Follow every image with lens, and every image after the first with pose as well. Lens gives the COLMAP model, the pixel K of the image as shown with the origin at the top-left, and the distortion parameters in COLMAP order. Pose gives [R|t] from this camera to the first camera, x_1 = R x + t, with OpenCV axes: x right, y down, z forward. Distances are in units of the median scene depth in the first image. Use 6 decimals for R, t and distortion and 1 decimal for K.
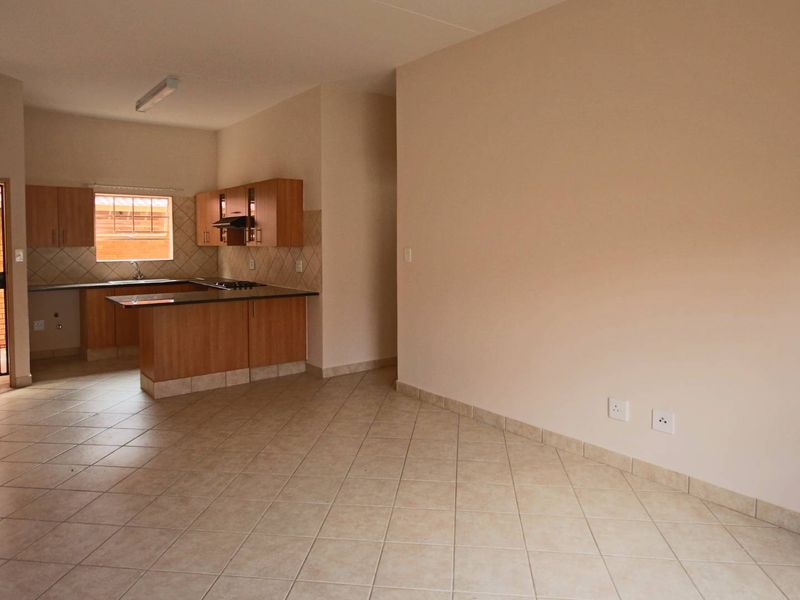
lens RADIAL K [[546.5, 0, 400.0], [0, 546.5, 258.0], [0, 0, 1]] dist [-0.003073, 0.002241]
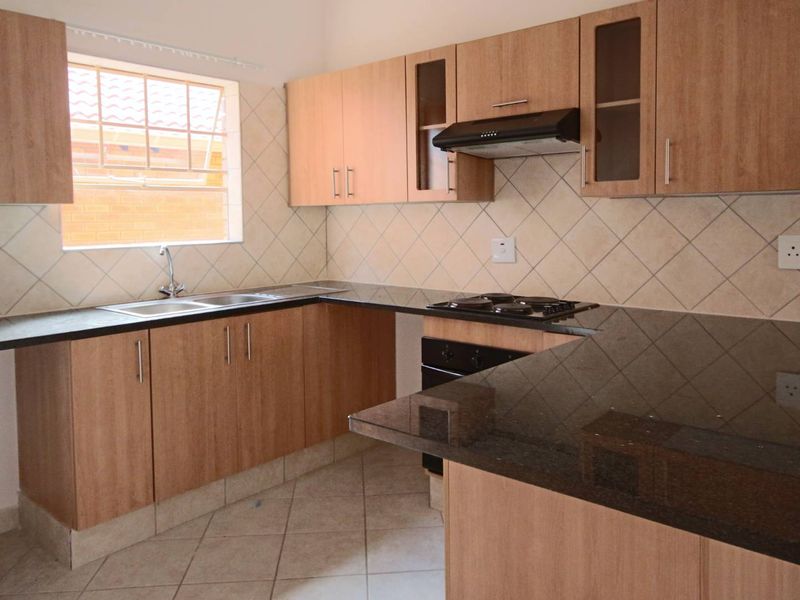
lens RADIAL K [[646.3, 0, 400.0], [0, 646.3, 247.3], [0, 0, 1]] dist [0.003497, 0.014073]
pose [[0.982546, -0.019197, 0.185024, -0.434820], [0.016031, 0.999699, 0.018590, 0.000386], [-0.185326, -0.015300, 0.982558, 0.575525]]
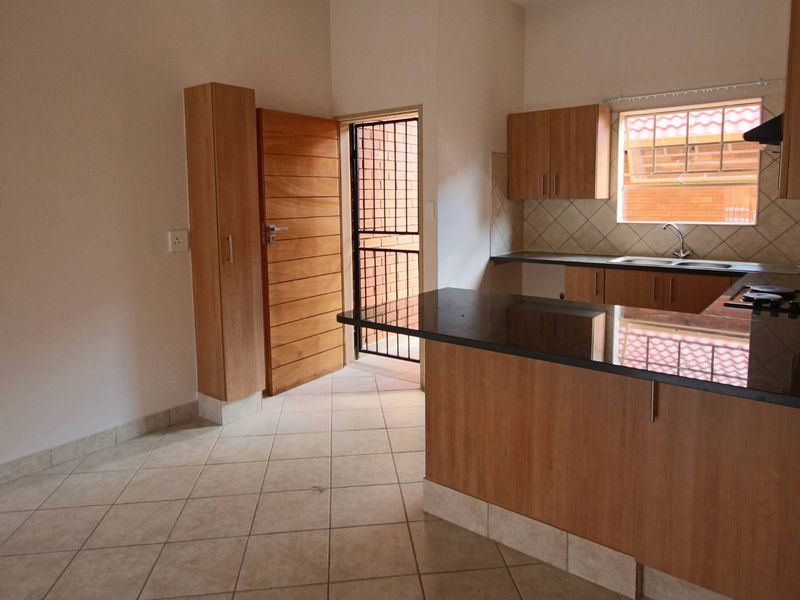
lens RADIAL K [[546.5, 0, 400.0], [0, 546.5, 258.0], [0, 0, 1]] dist [-0.003073, 0.002241]
pose [[0.231689, 0.103014, -0.967320, -0.001257], [-0.018583, 0.994664, 0.101476, -0.012703], [0.972612, -0.005535, 0.232367, 0.629515]]
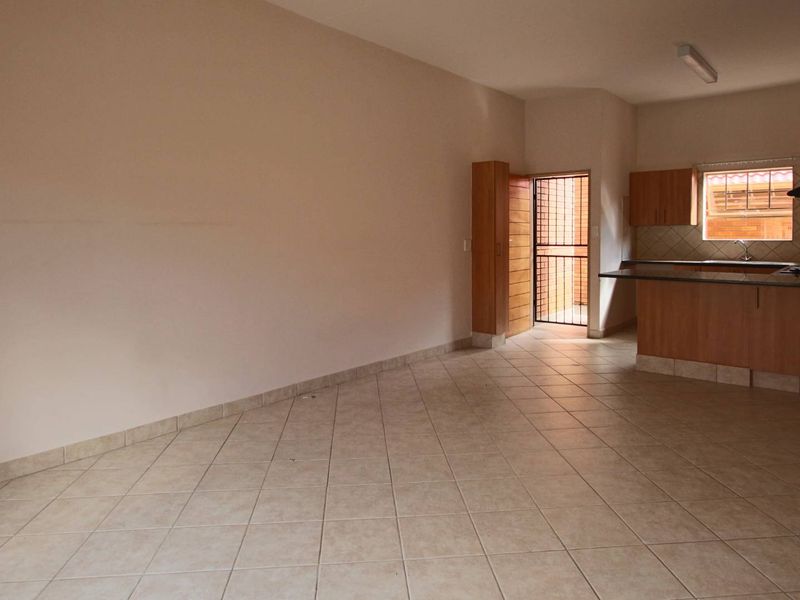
lens RADIAL K [[546.5, 0, 400.0], [0, 546.5, 258.0], [0, 0, 1]] dist [-0.003073, 0.002241]
pose [[0.197305, 0.046339, -0.979246, 0.333894], [-0.025135, 0.998793, 0.042199, 0.011272], [0.980020, 0.016287, 0.198232, 0.259705]]
